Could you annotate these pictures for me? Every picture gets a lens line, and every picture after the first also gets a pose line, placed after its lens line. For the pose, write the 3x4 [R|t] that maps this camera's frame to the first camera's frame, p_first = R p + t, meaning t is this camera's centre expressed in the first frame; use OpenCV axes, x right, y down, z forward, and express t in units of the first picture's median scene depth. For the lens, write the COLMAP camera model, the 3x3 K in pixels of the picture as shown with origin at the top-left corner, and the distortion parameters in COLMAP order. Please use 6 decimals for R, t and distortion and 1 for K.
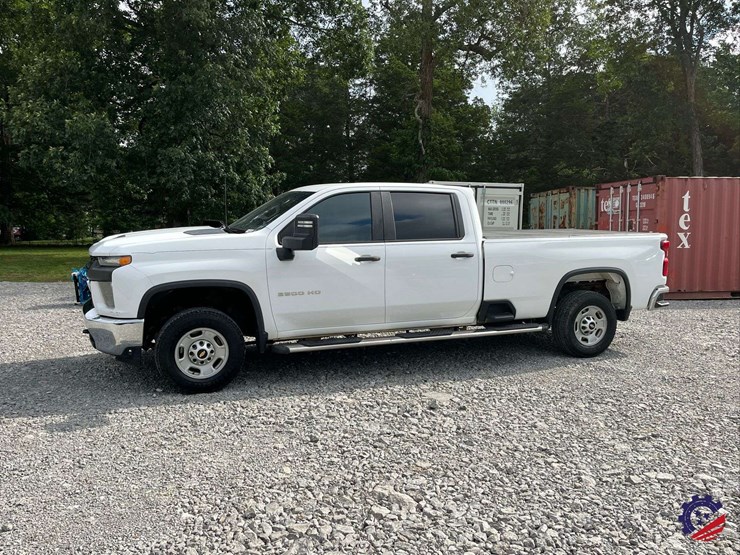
lens RADIAL K [[621.5, 0, 368.4], [0, 621.5, 286.5], [0, 0, 1]] dist [0.043331, -0.019076]
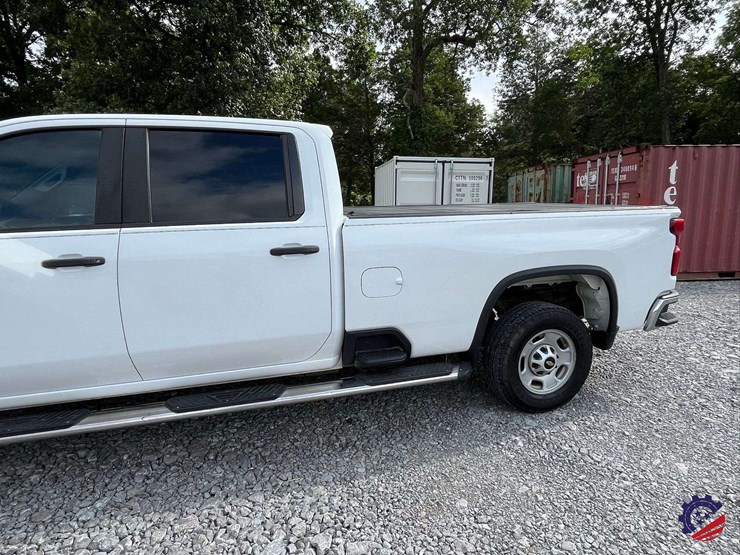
lens RADIAL K [[442.0, 0, 366.5], [0, 442.0, 278.2], [0, 0, 1]] dist [0.002367, 0.001705]
pose [[0.996082, 0.002944, -0.088384, 0.218288], [0.002578, 0.998054, 0.062298, -0.044482], [0.088395, -0.062282, 0.994136, 0.563155]]
